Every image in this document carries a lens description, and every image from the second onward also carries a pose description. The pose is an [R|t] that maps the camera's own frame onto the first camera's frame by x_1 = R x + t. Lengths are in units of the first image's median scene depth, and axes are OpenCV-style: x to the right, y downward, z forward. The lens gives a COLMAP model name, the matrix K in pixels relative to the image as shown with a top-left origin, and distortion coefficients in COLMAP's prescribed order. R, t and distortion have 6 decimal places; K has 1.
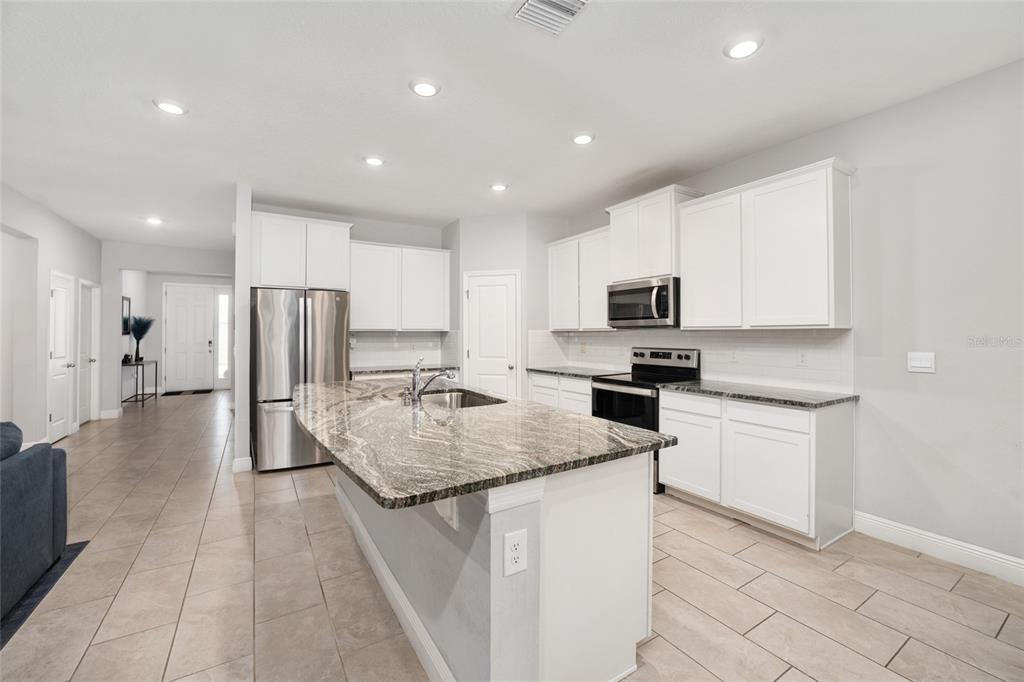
lens RADIAL K [[419.7, 0, 512.2], [0, 419.7, 329.0], [0, 0, 1]] dist [-0.022257, 0.000660]
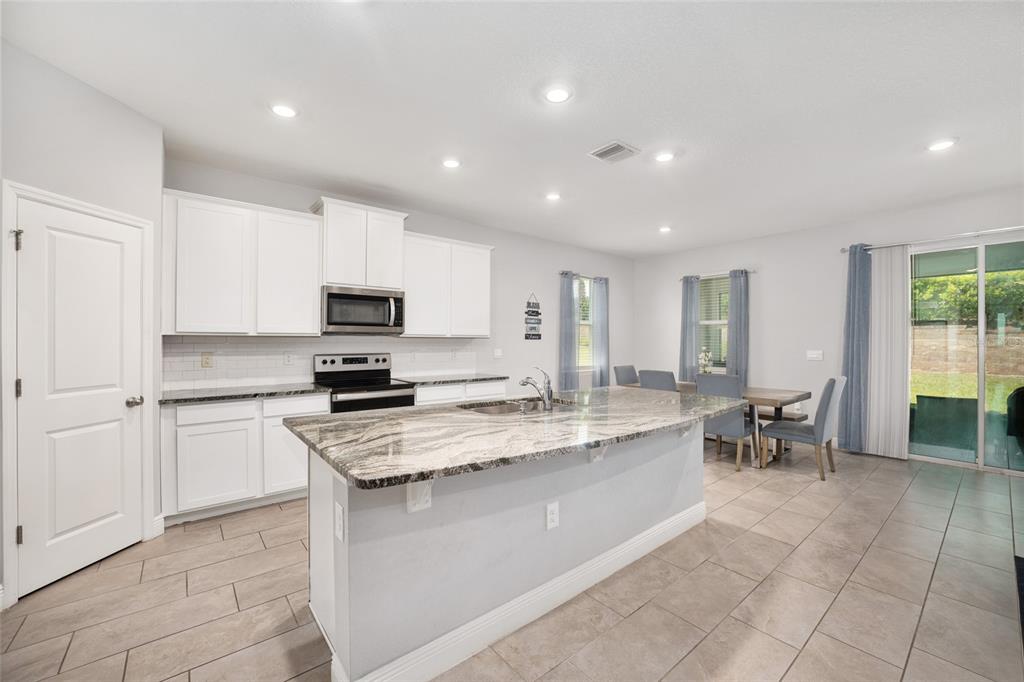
lens RADIAL K [[413.1, 0, 514.9], [0, 413.1, 339.5], [0, 0, 1]] dist [-0.033818, 0.008856]
pose [[-0.137845, 0.003092, 0.990449, -0.748828], [-0.014321, 0.999884, -0.005115, 0.010505], [-0.990350, -0.014889, -0.137785, 0.786300]]
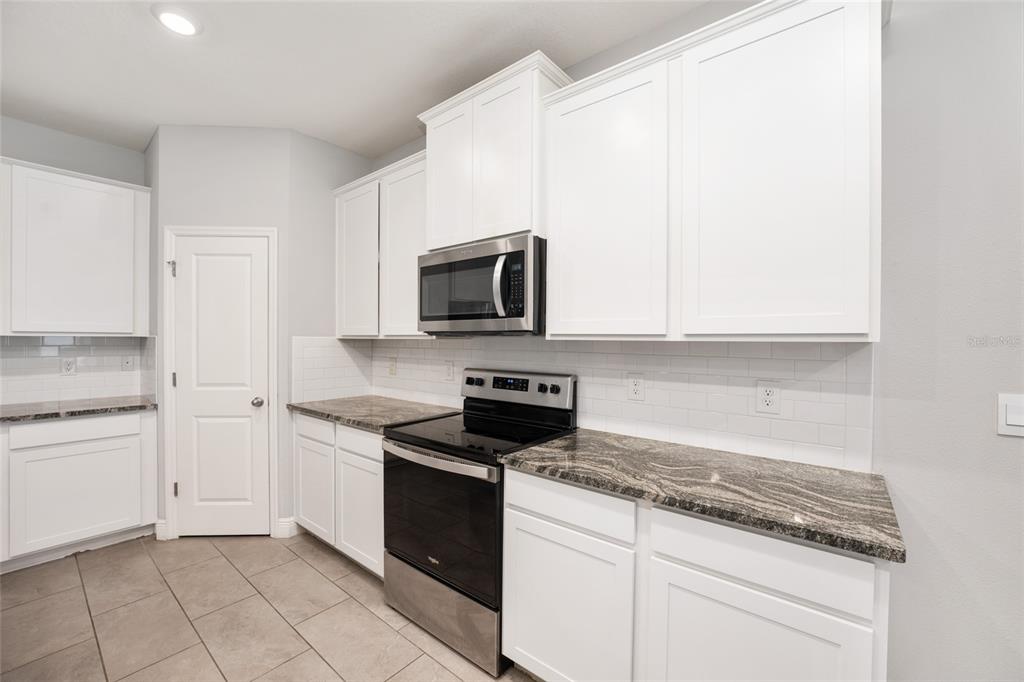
lens RADIAL K [[412.2, 0, 515.2], [0, 412.2, 341.4], [0, 0, 1]] dist [-0.032300, 0.008218]
pose [[0.943763, 0.005794, 0.330571, 0.184946], [-0.011543, 0.999814, 0.015430, -0.003363], [-0.330420, -0.018378, 0.943655, 0.496124]]
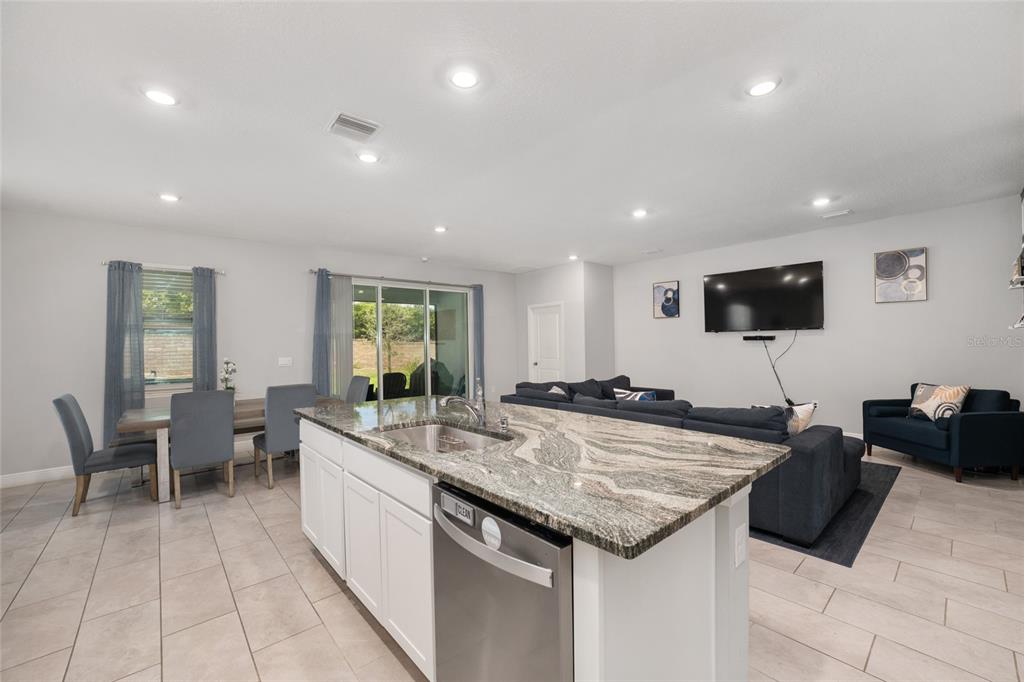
lens RADIAL K [[412.2, 0, 515.2], [0, 412.2, 341.4], [0, 0, 1]] dist [-0.032300, 0.008218]
pose [[-0.985137, 0.013579, -0.171232, -0.109292], [0.017067, 0.999675, -0.018913, 0.008829], [0.170920, -0.021554, -0.985049, 1.202414]]
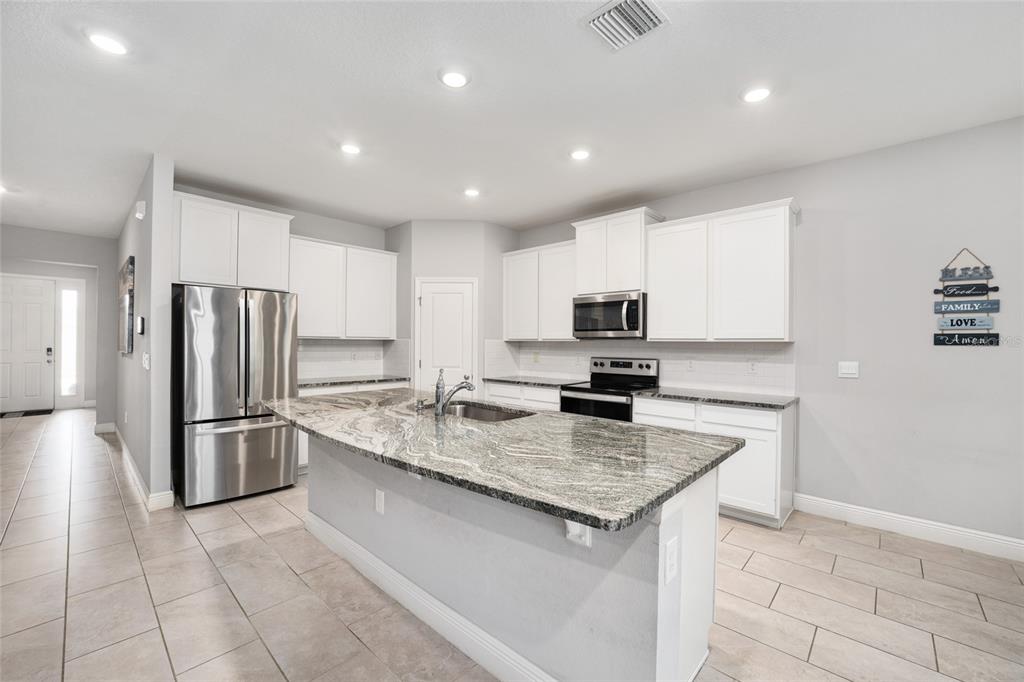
lens RADIAL K [[417.5, 0, 514.0], [0, 417.5, 343.2], [0, 0, 1]] dist [-0.031672, 0.008266]
pose [[0.963602, 0.009443, 0.267174, -0.206807], [-0.012595, 0.999870, 0.010088, 0.000311], [-0.267044, -0.013086, 0.963595, 0.045202]]
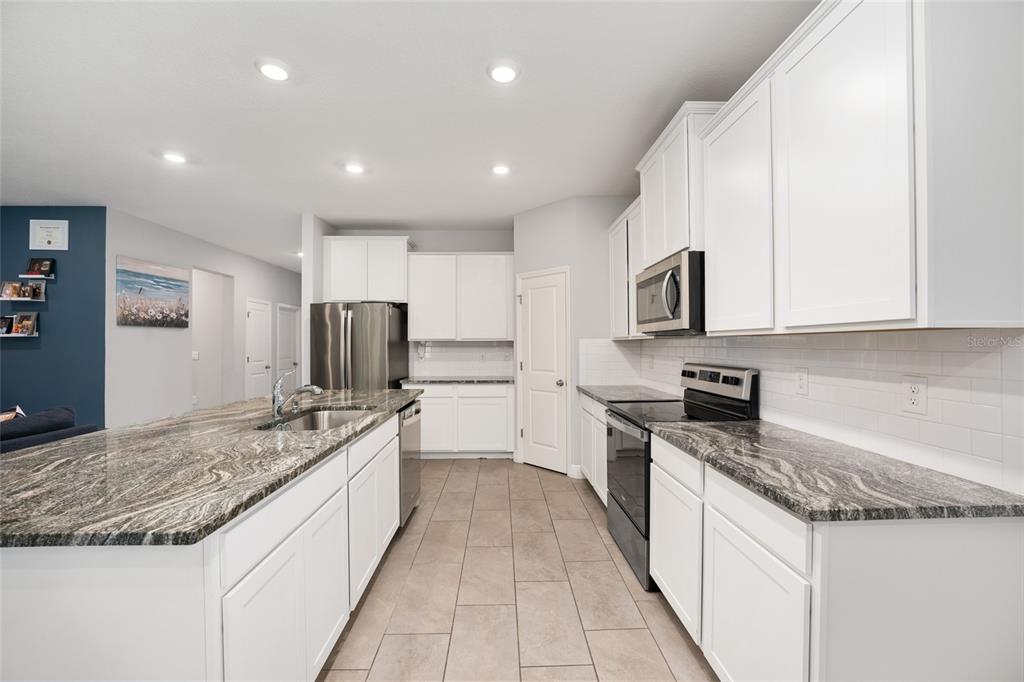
lens RADIAL K [[412.2, 0, 515.2], [0, 412.2, 341.4], [0, 0, 1]] dist [-0.032300, 0.008218]
pose [[0.869922, -0.004743, -0.493166, 0.426032], [0.007683, 0.999963, 0.003936, 0.004726], [0.493129, -0.007213, 0.869926, 0.318920]]
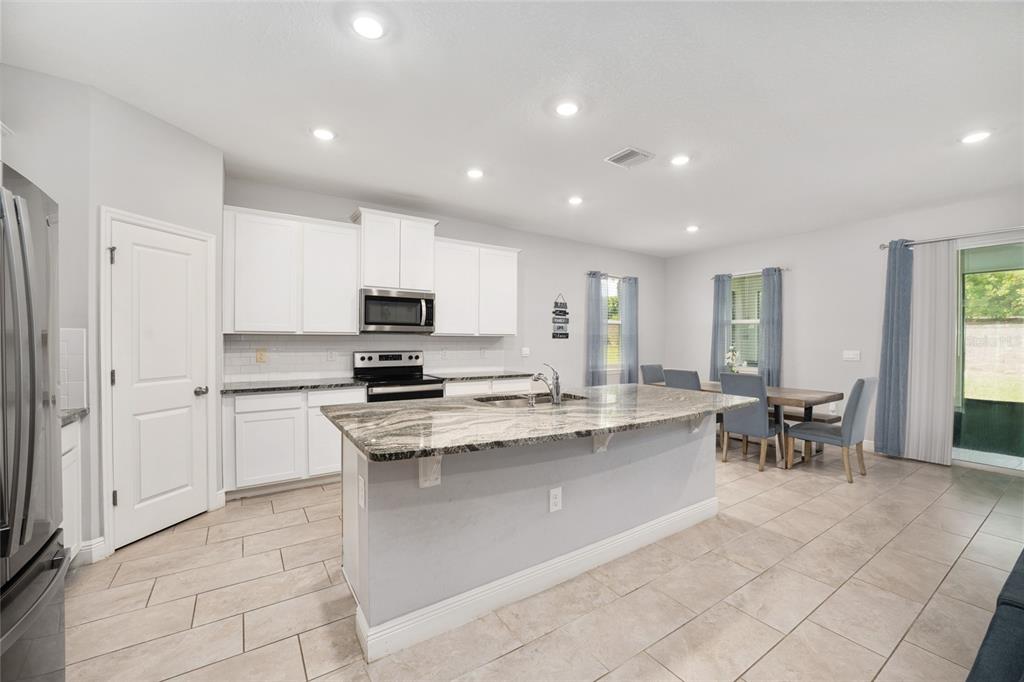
lens RADIAL K [[412.2, 0, 515.2], [0, 412.2, 341.4], [0, 0, 1]] dist [-0.032300, 0.008218]
pose [[-0.040948, -0.004299, 0.999152, -0.803647], [-0.017155, 0.999846, 0.003599, 0.010298], [-0.999014, -0.016993, -0.041015, 0.746232]]
